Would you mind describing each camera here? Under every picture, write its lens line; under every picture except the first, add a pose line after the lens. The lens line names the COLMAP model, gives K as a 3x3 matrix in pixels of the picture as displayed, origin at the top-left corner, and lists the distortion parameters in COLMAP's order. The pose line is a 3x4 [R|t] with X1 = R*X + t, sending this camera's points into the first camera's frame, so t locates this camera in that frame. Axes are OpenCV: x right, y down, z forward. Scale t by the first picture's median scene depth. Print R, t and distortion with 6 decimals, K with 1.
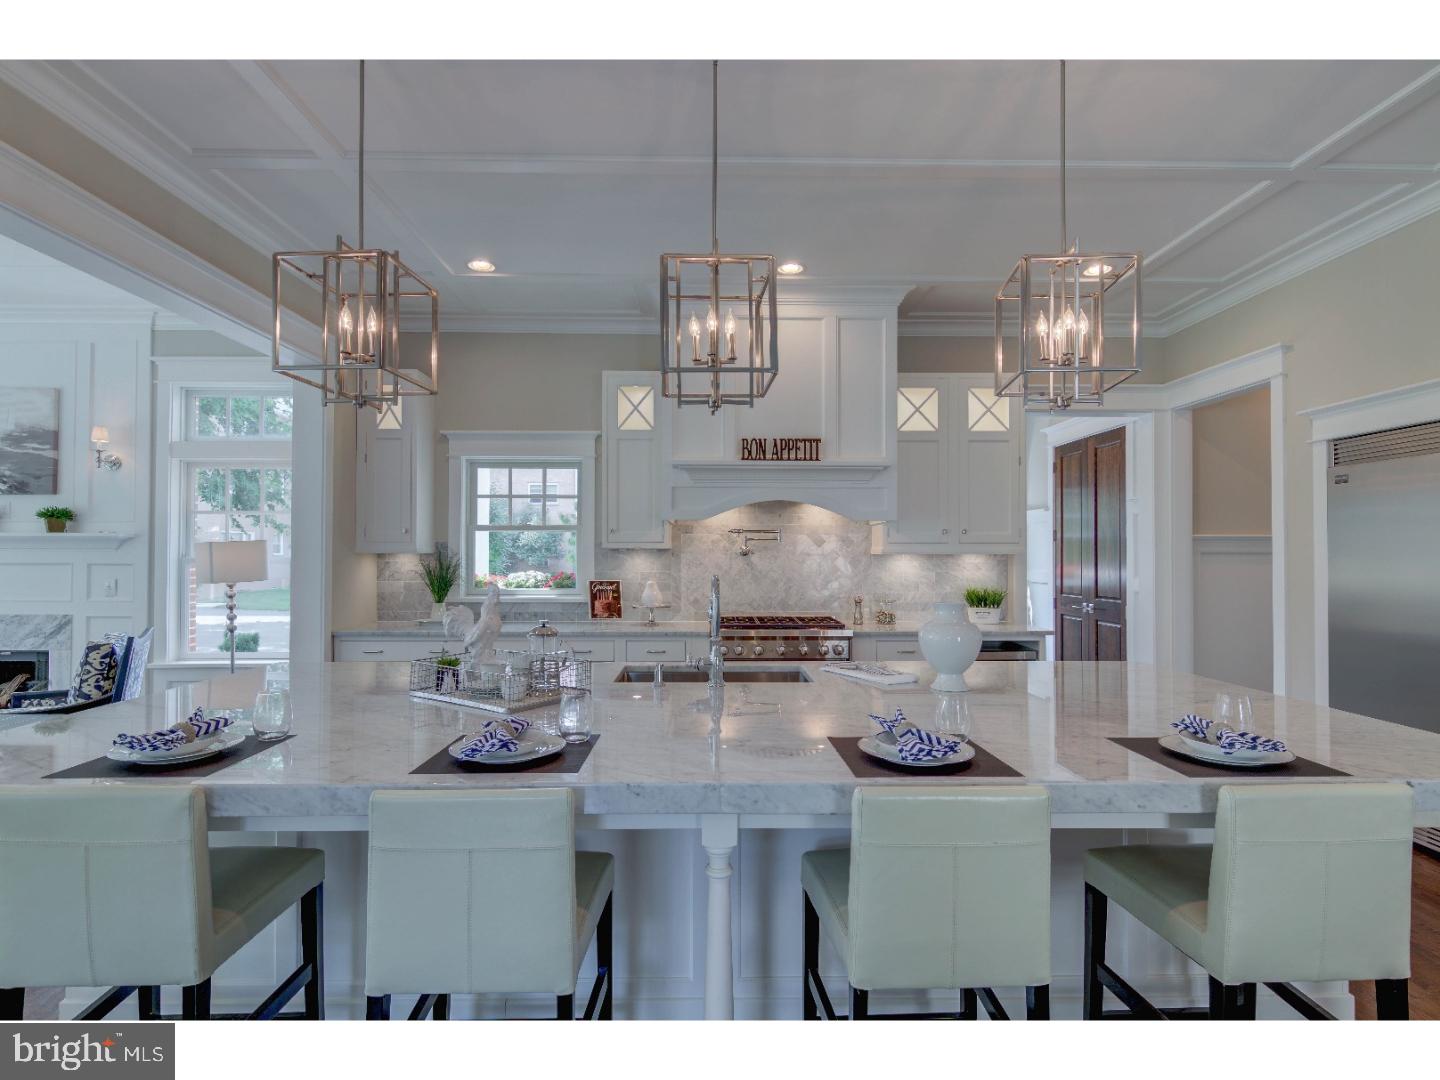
lens RADIAL K [[729.8, 0, 716.8], [0, 729.8, 546.0], [0, 0, 1]] dist [0.010856, -0.004174]
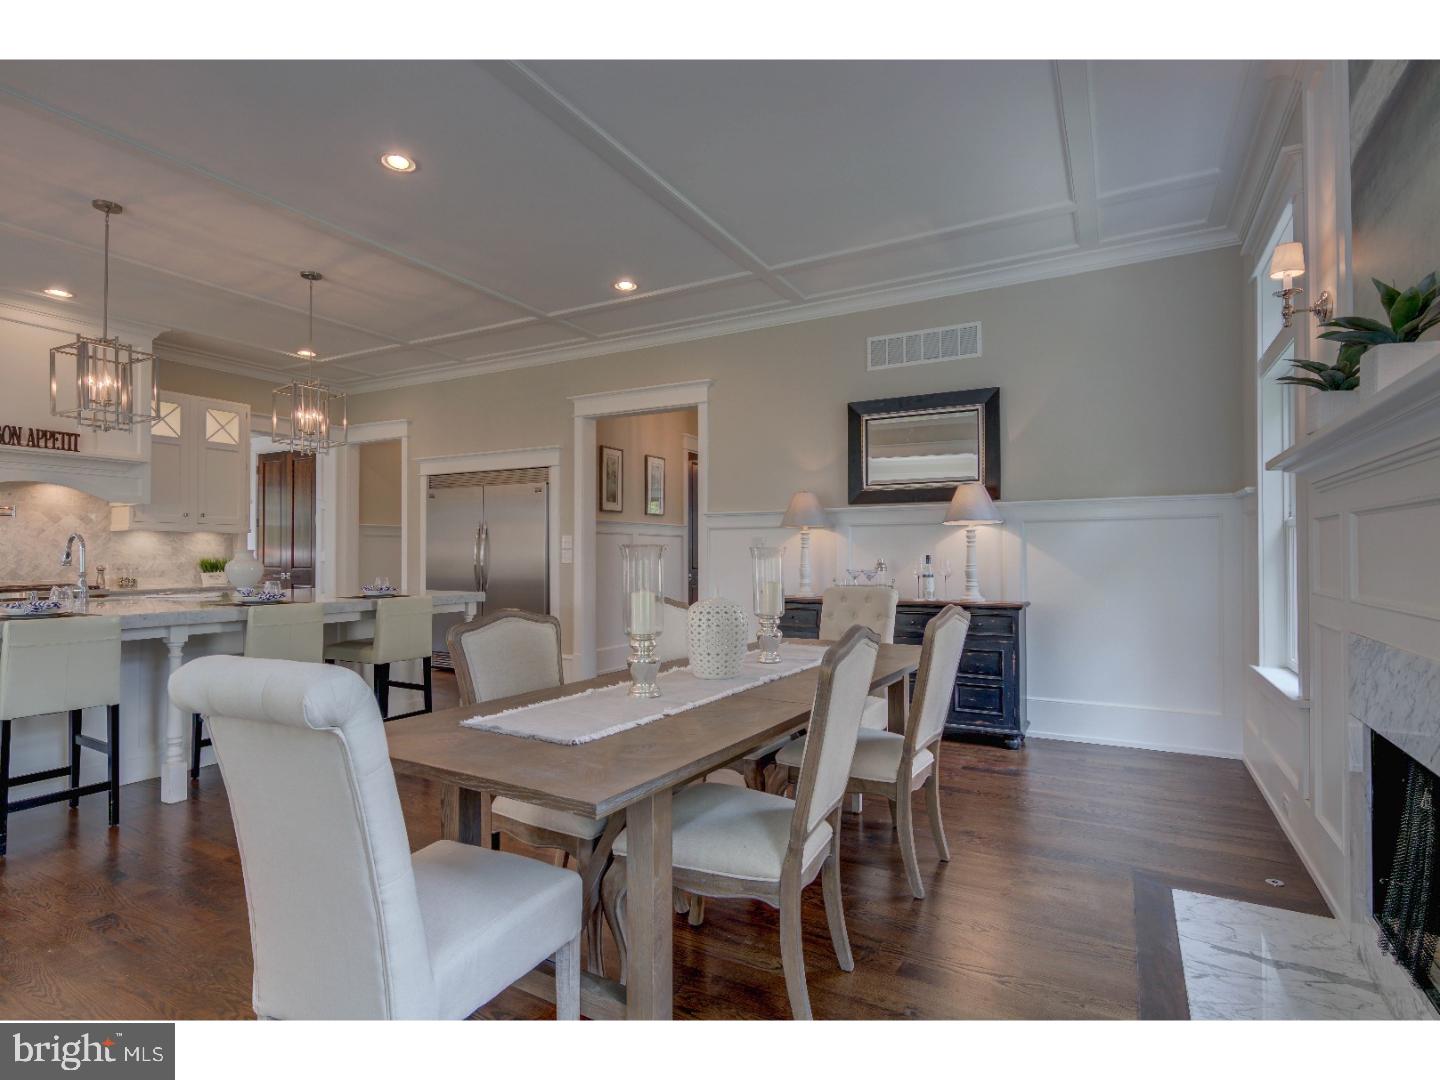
lens RADIAL K [[729.8, 0, 718.5], [0, 729.8, 542.7], [0, 0, 1]] dist [0.010856, -0.004174]
pose [[0.501024, 0.011596, 0.865356, -0.339218], [-0.009780, 0.999922, -0.007737, 0.030526], [-0.865378, -0.004587, 0.501099, -0.479178]]
